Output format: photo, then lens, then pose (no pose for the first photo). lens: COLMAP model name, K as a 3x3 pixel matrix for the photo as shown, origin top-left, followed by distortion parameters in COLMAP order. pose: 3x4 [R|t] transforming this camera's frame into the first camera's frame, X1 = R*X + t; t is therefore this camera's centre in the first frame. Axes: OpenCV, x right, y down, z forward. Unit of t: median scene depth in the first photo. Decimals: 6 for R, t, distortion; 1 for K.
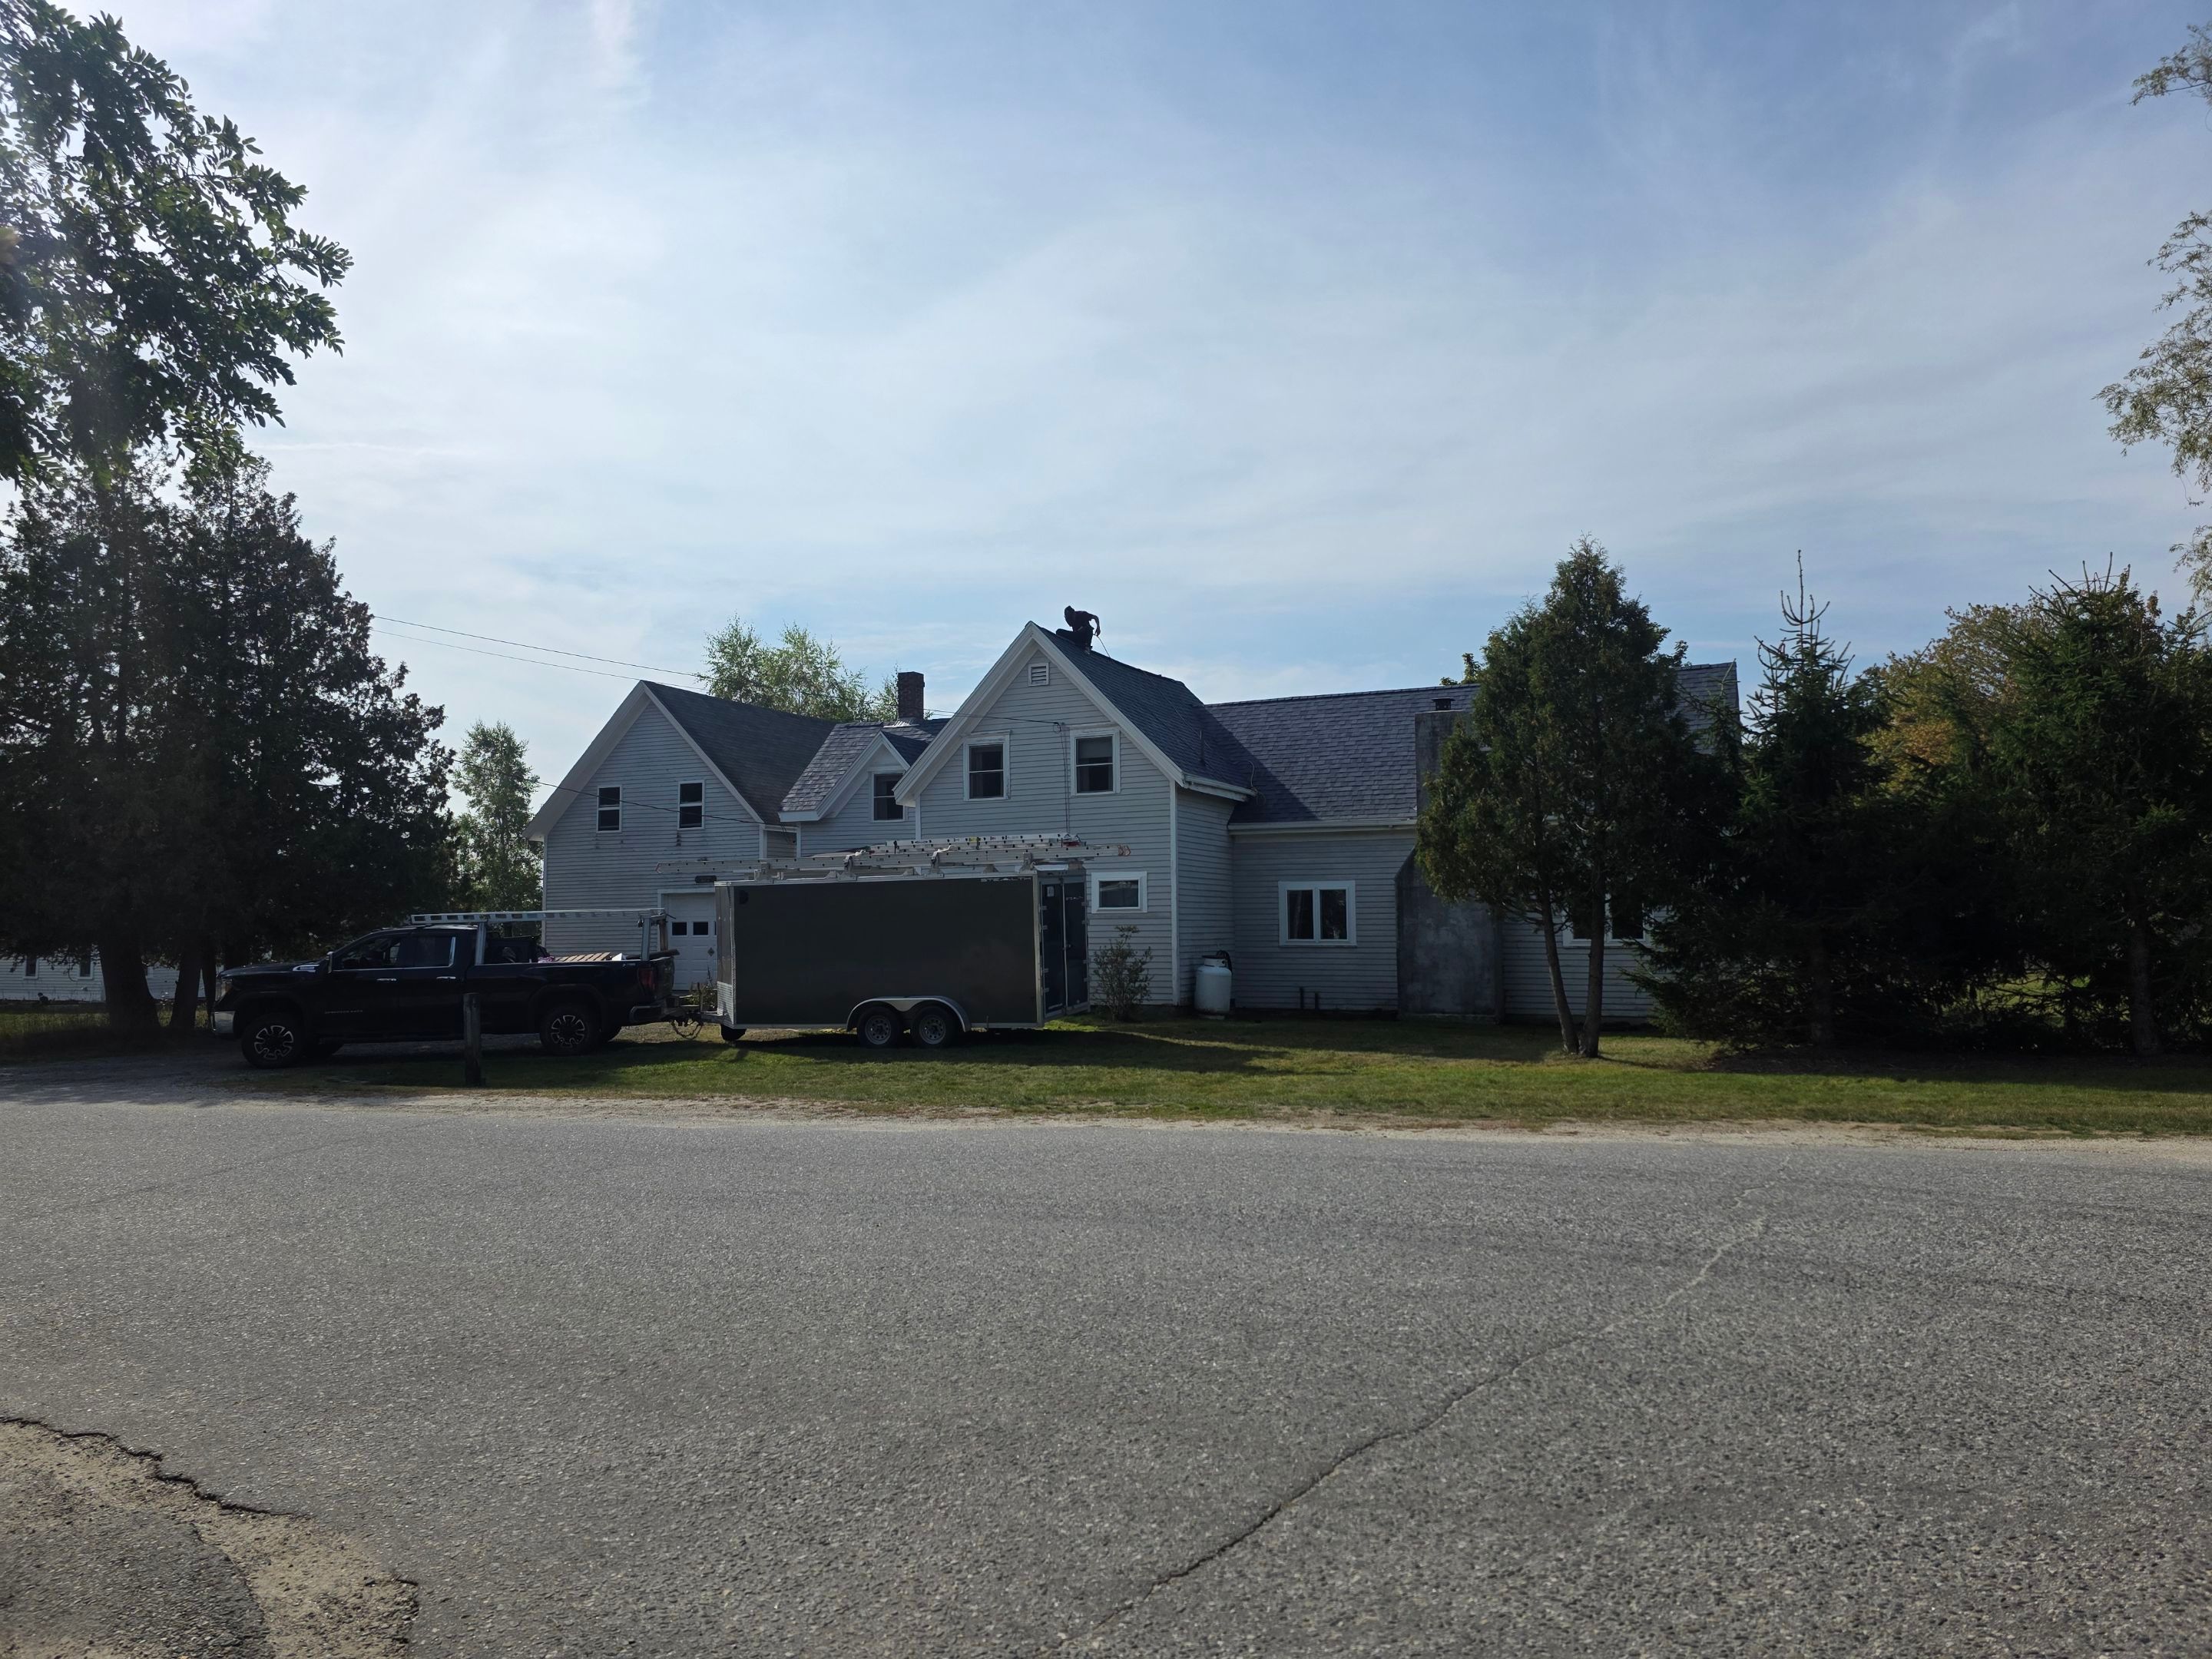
lens RADIAL K [[1506.1, 0, 1103.3], [0, 1506.1, 823.3], [0, 0, 1]] dist [0.059495, -0.002142]
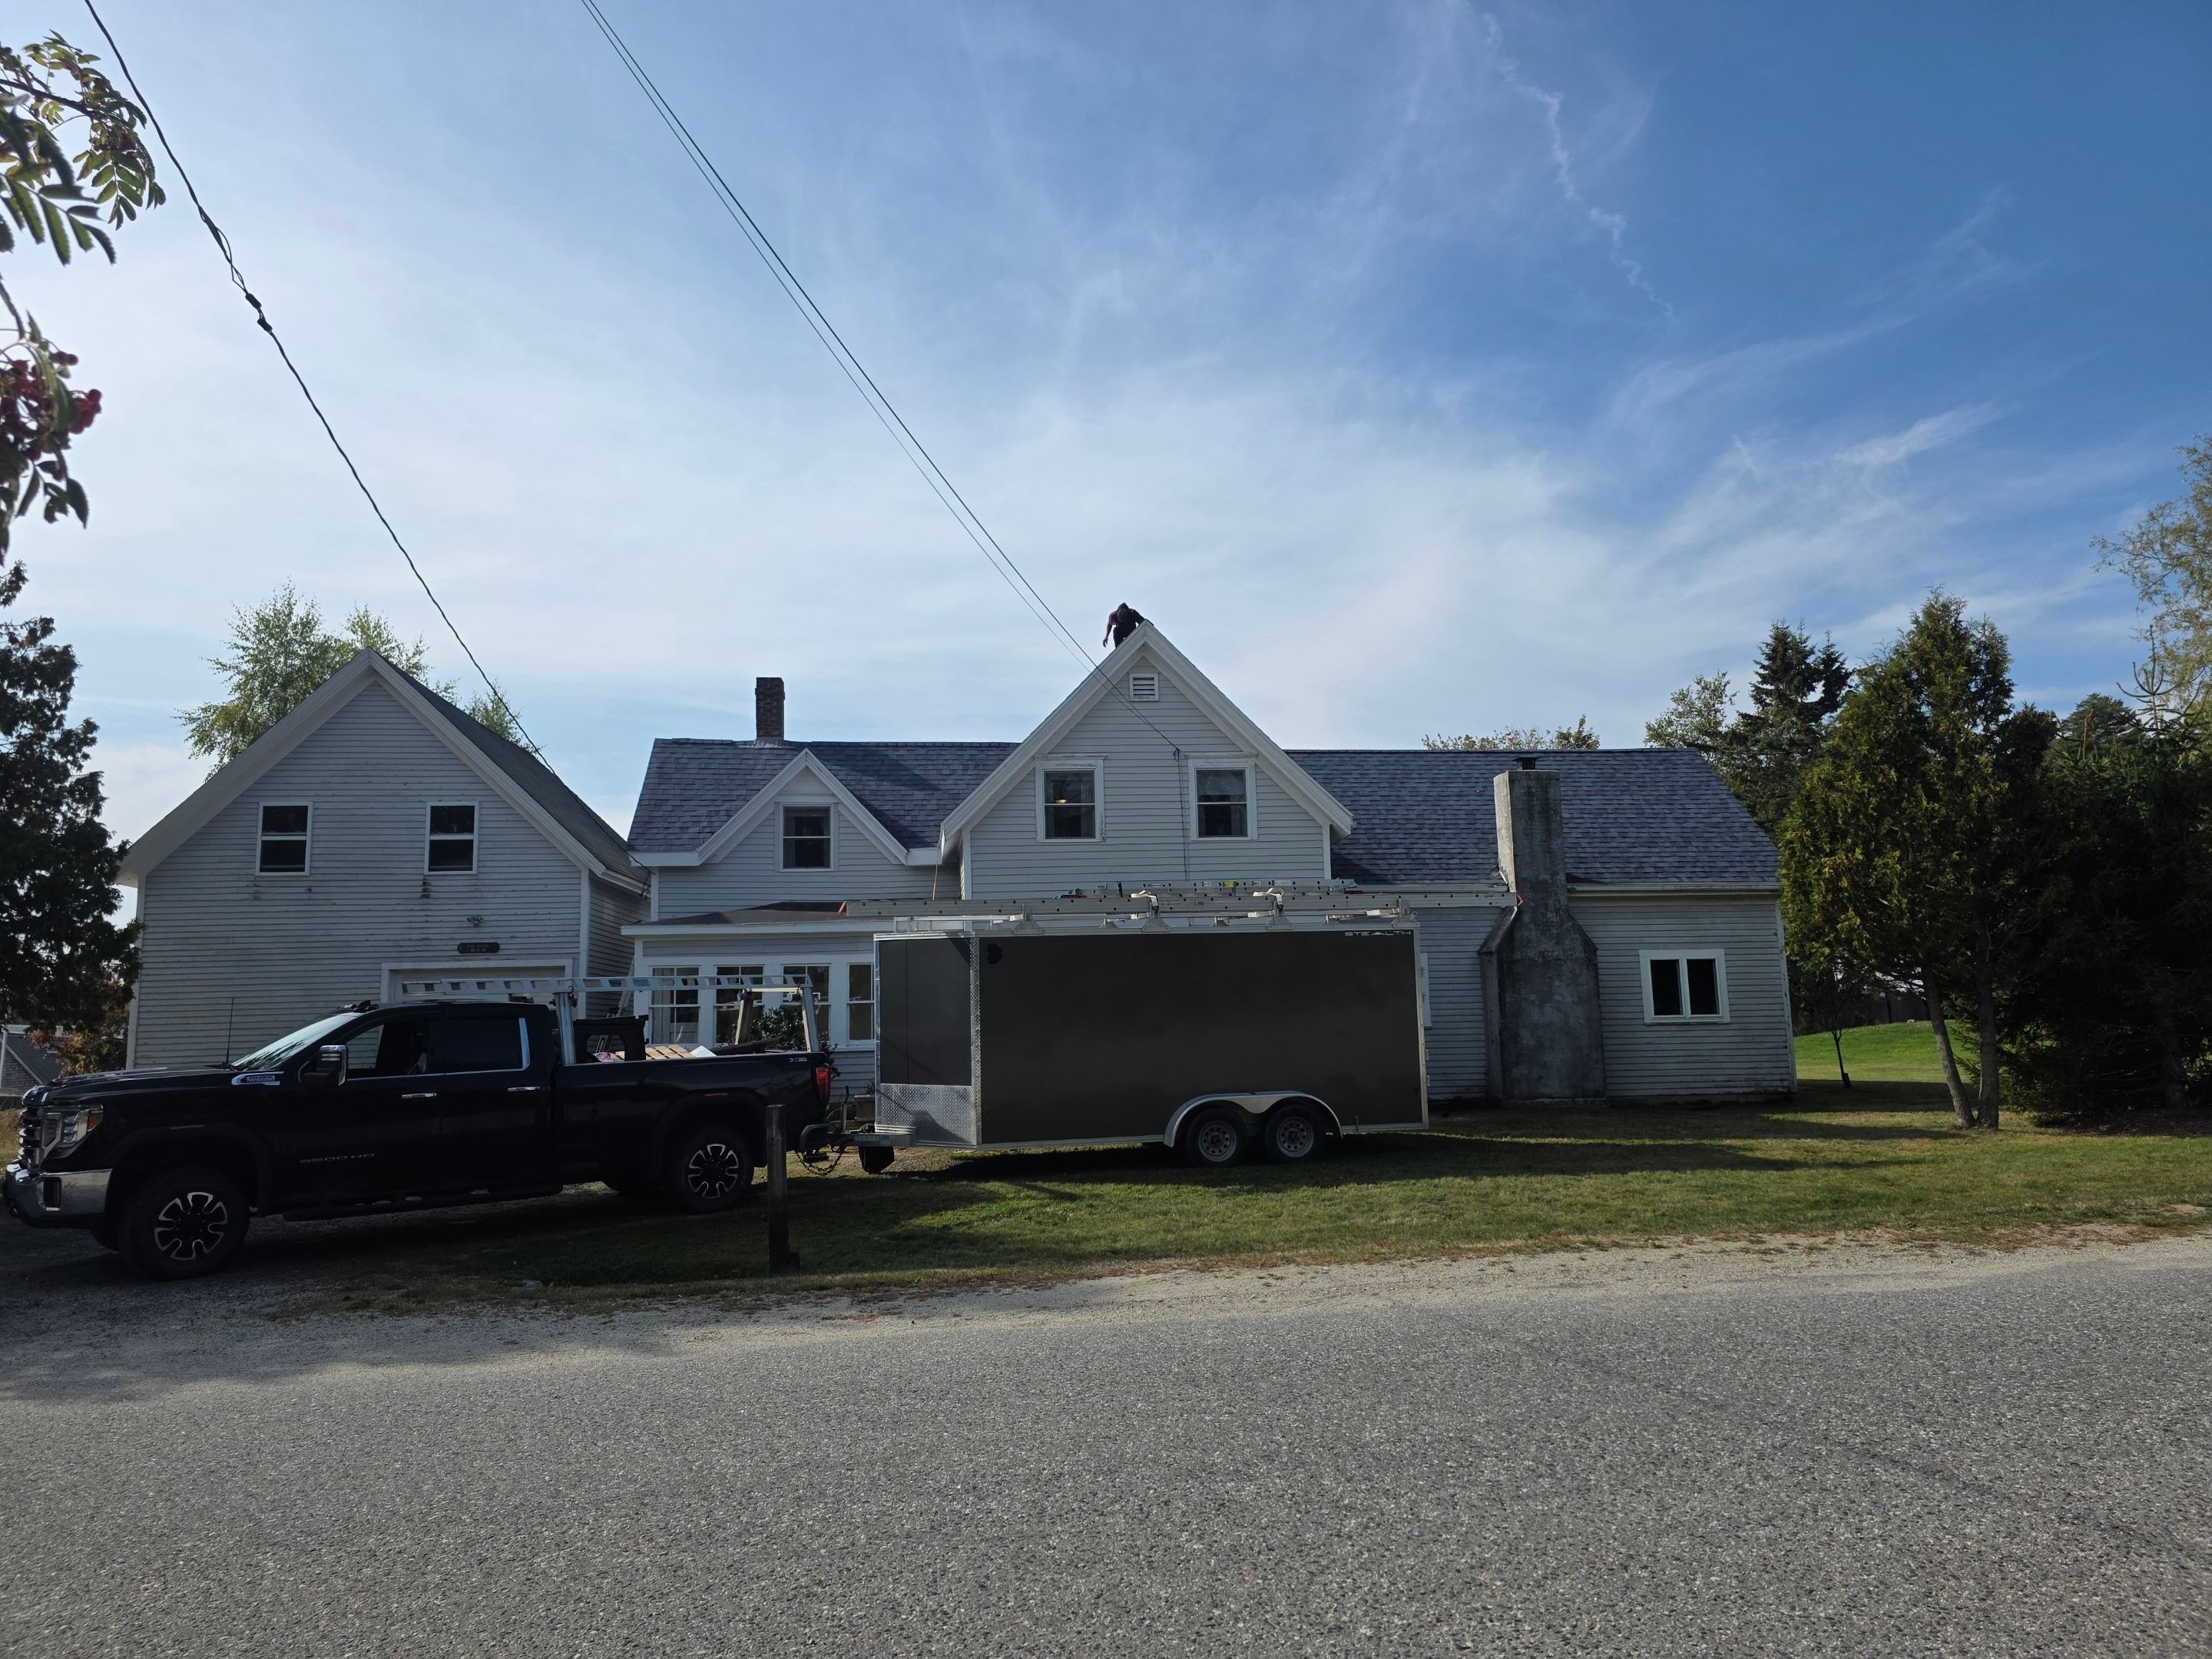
lens RADIAL K [[1494.8, 0, 1106.6], [0, 1494.8, 860.8], [0, 0, 1]] dist [0.081244, -0.105216]
pose [[0.855723, 0.045738, 0.515409, -0.471973], [-0.020796, 0.998321, -0.054064, 0.036508], [-0.517016, 0.035545, 0.855237, 0.349946]]
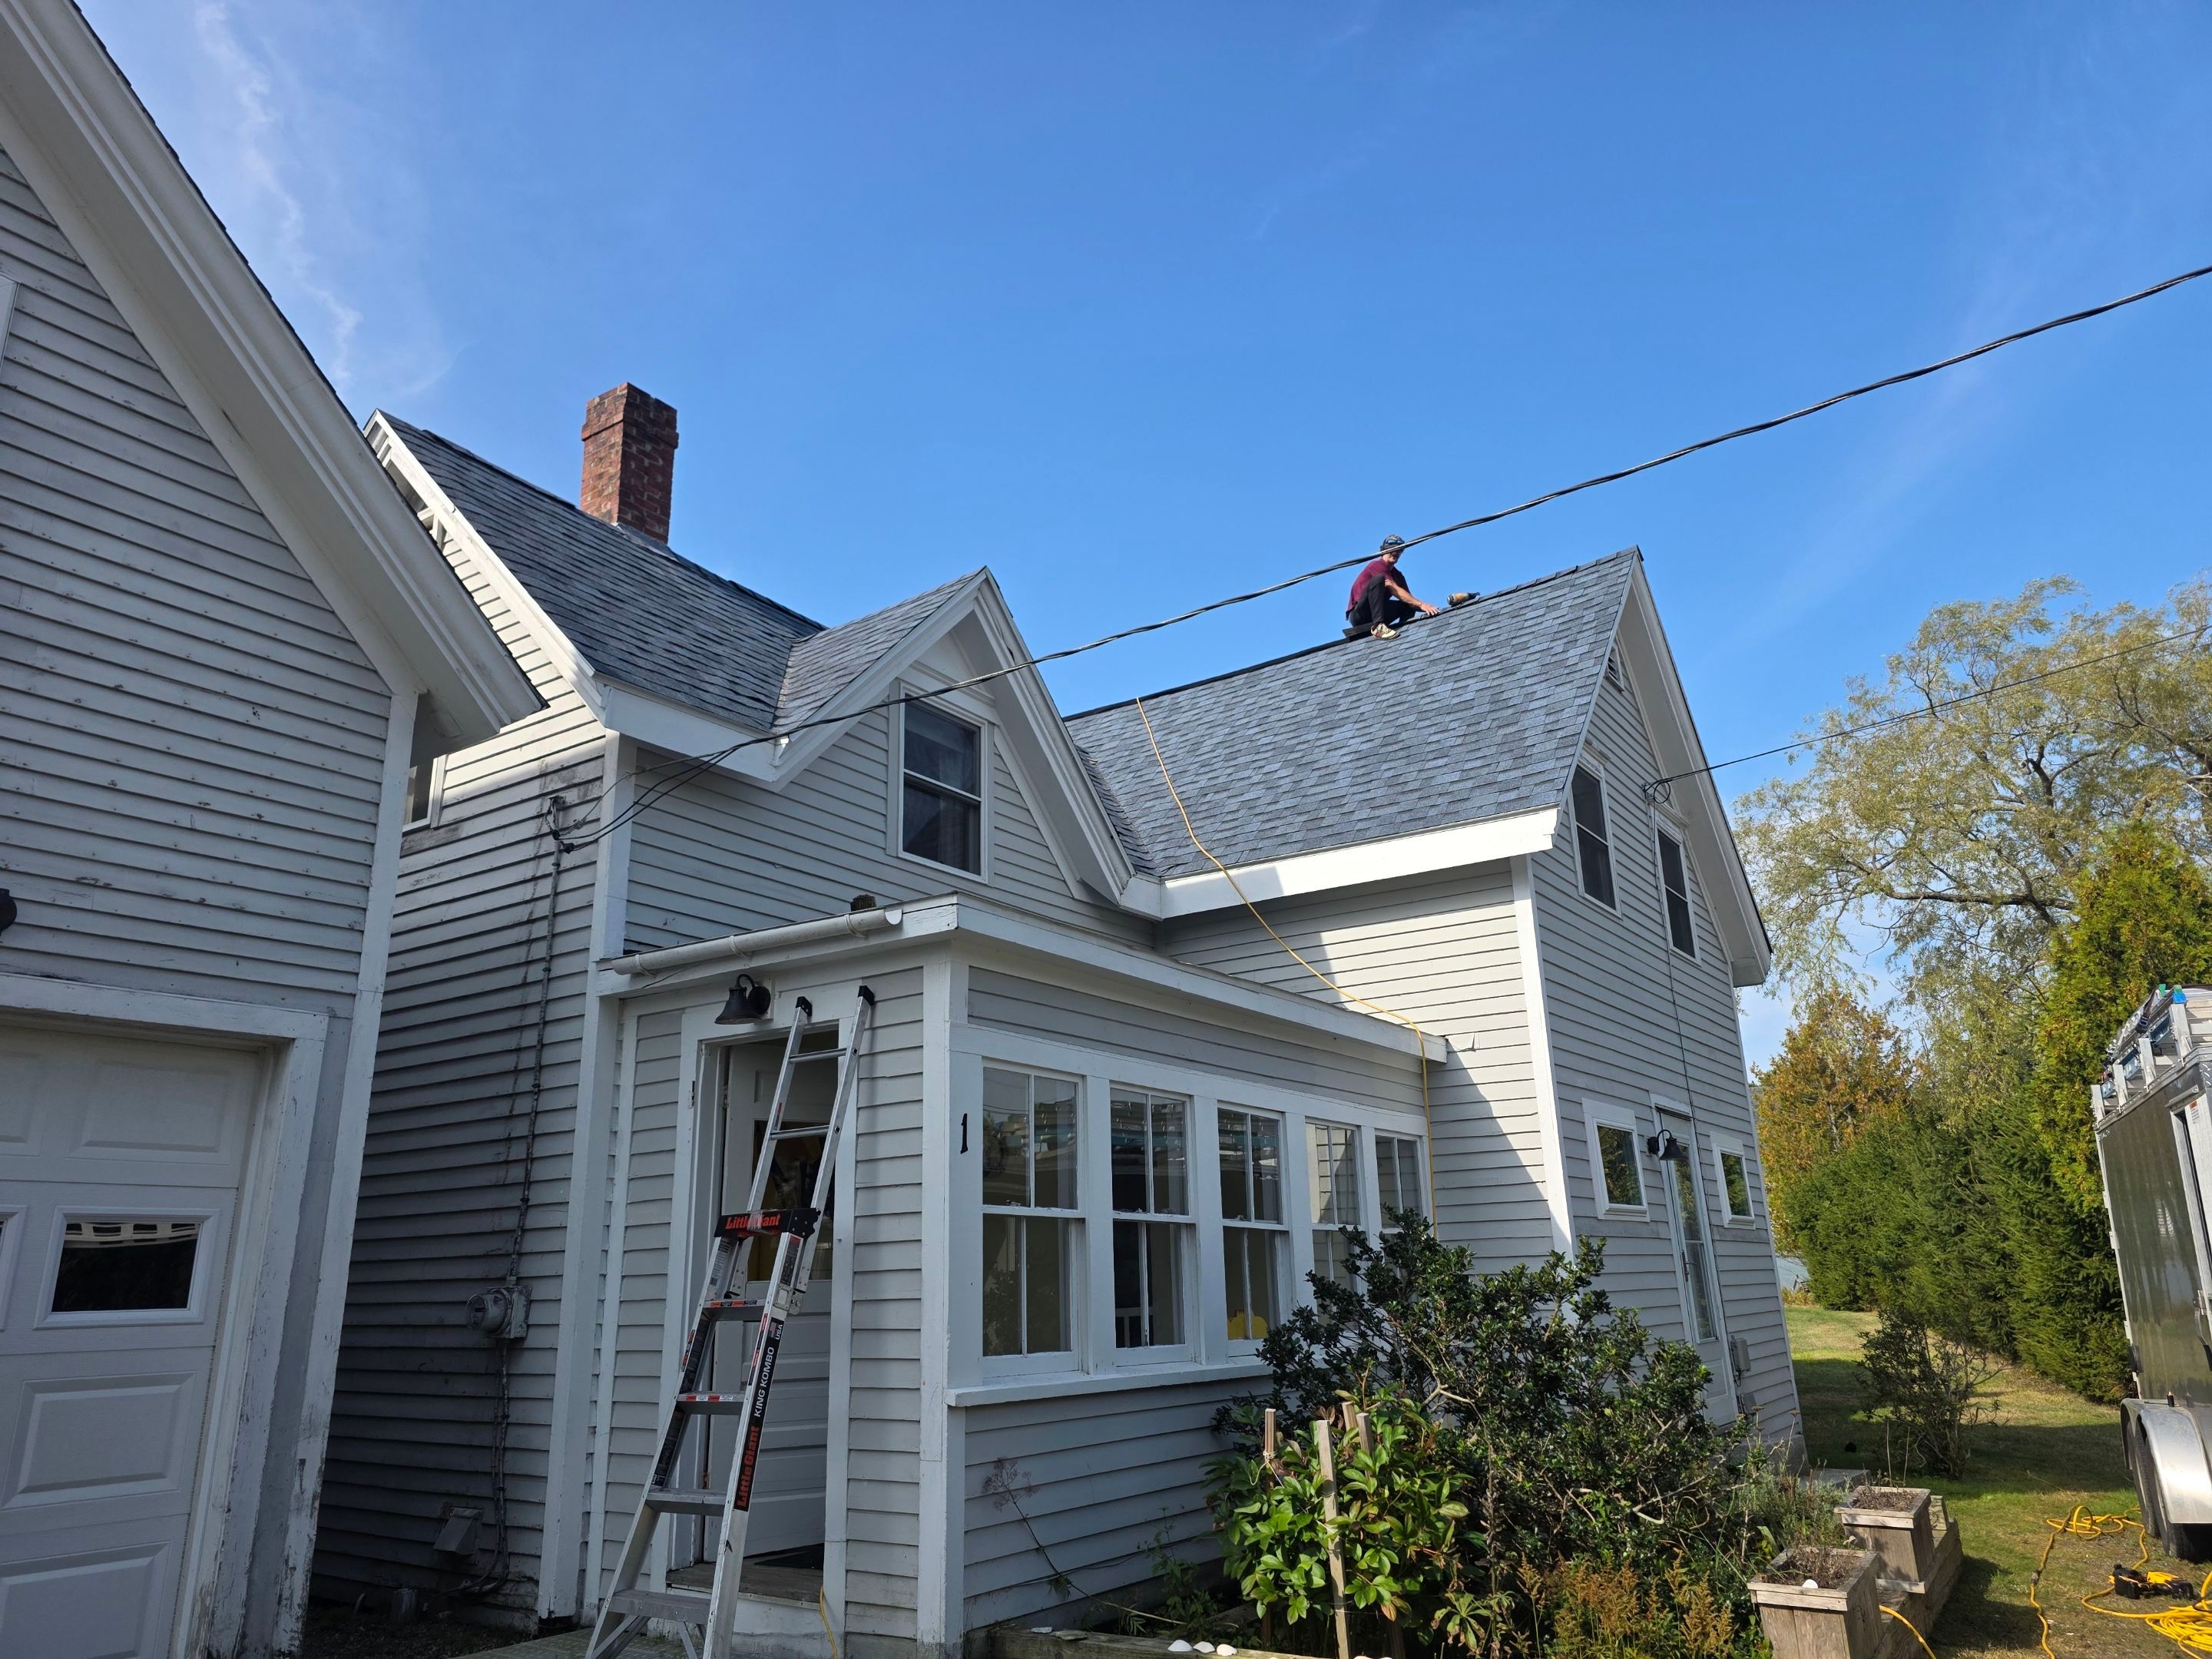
lens RADIAL K [[1506.1, 0, 1103.3], [0, 1506.1, 823.3], [0, 0, 1]] dist [0.059495, -0.002142]
pose [[0.164647, 0.290687, 0.942546, -0.482022], [-0.049002, 0.956818, -0.286529, 0.082885], [-0.985135, 0.000989, 0.171781, 1.098082]]
